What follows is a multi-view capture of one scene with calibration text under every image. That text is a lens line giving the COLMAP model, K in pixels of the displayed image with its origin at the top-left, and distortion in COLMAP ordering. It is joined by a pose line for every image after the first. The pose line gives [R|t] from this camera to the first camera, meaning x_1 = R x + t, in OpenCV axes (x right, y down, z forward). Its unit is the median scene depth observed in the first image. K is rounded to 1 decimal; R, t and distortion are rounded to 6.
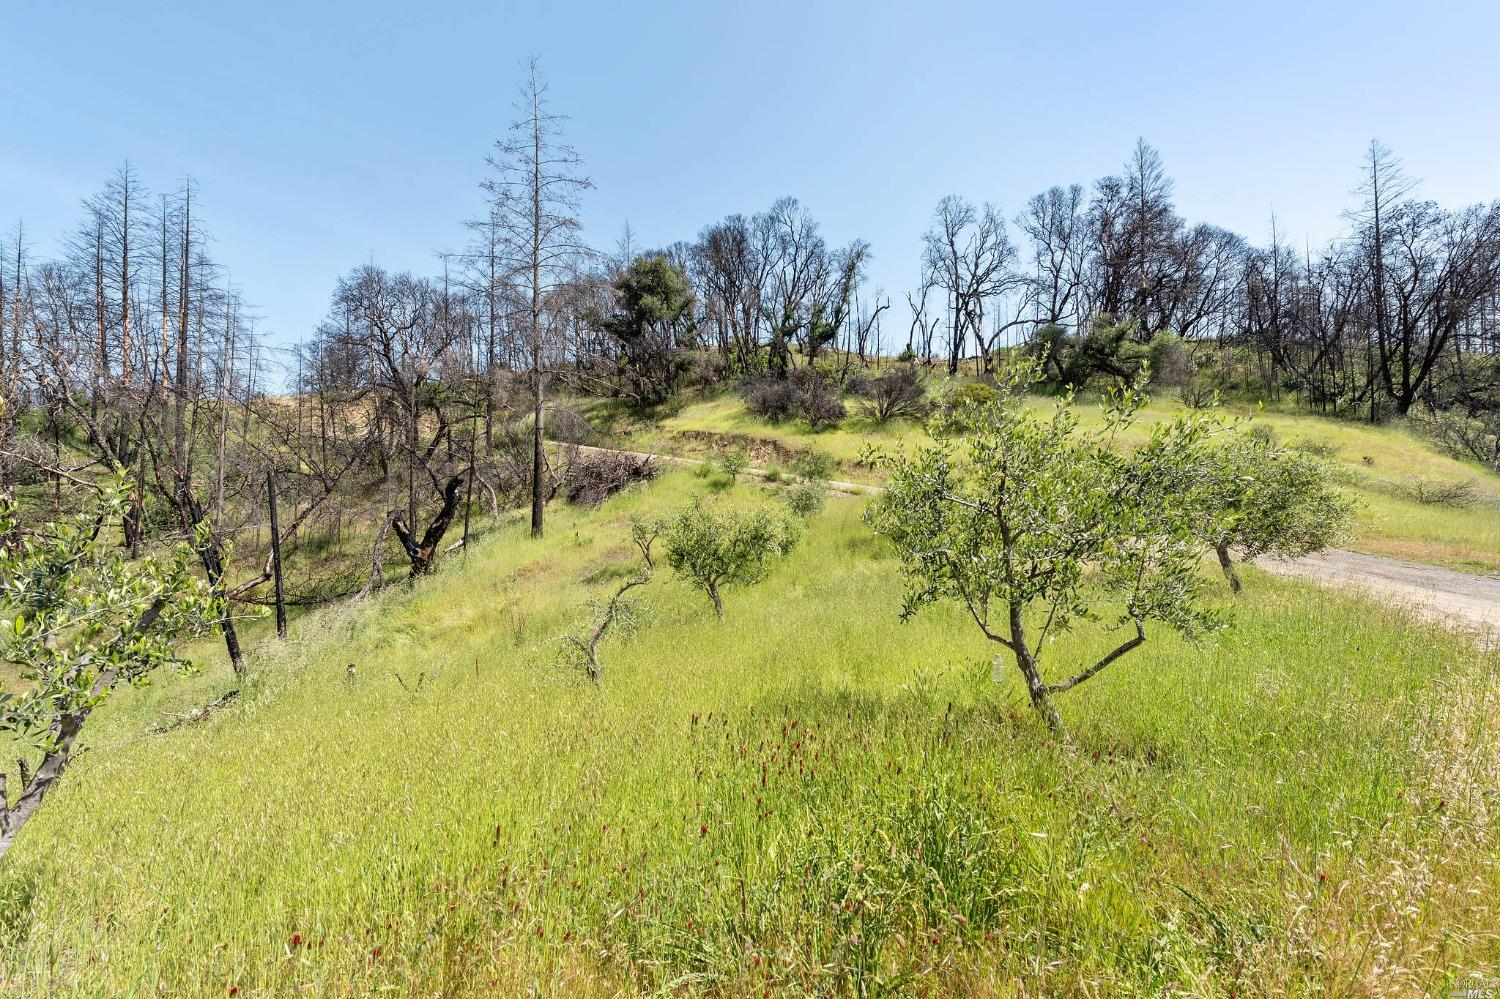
lens RADIAL K [[565.4, 0, 746.4], [0, 565.4, 494.3], [0, 0, 1]] dist [0.000454, -0.000003]
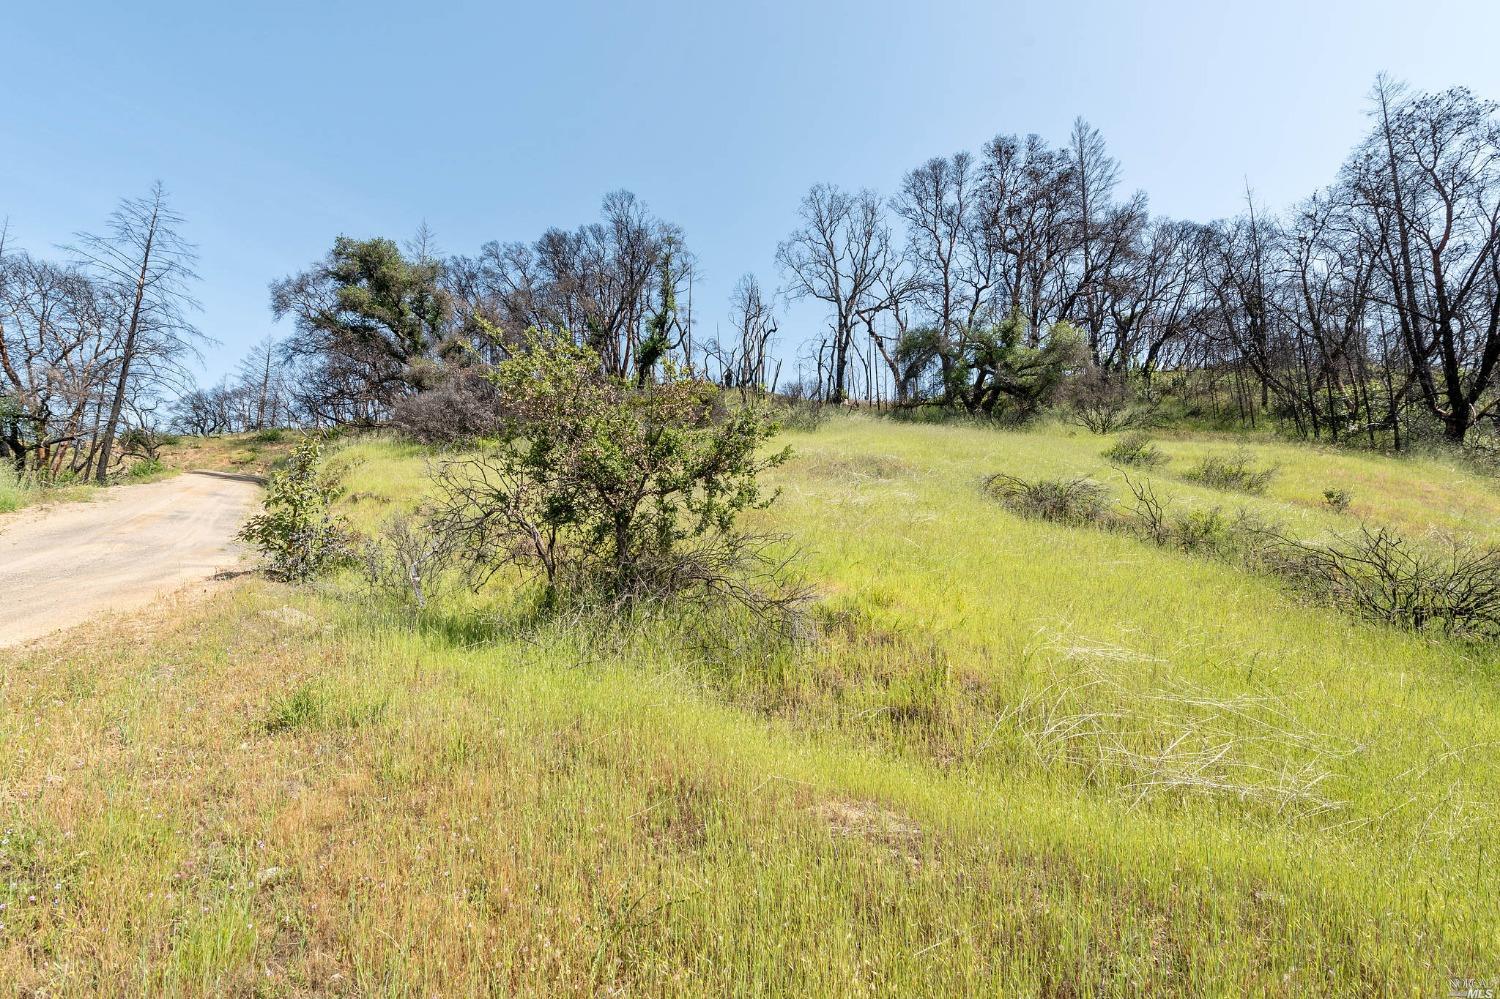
lens RADIAL K [[565.4, 0, 746.4], [0, 565.4, 494.3], [0, 0, 1]] dist [0.000454, -0.000003]
pose [[0.996907, 0.004898, -0.078441, 0.362852], [-0.013004, 0.994579, -0.103166, -0.003563], [0.077511, 0.103867, 0.991566, 0.271514]]
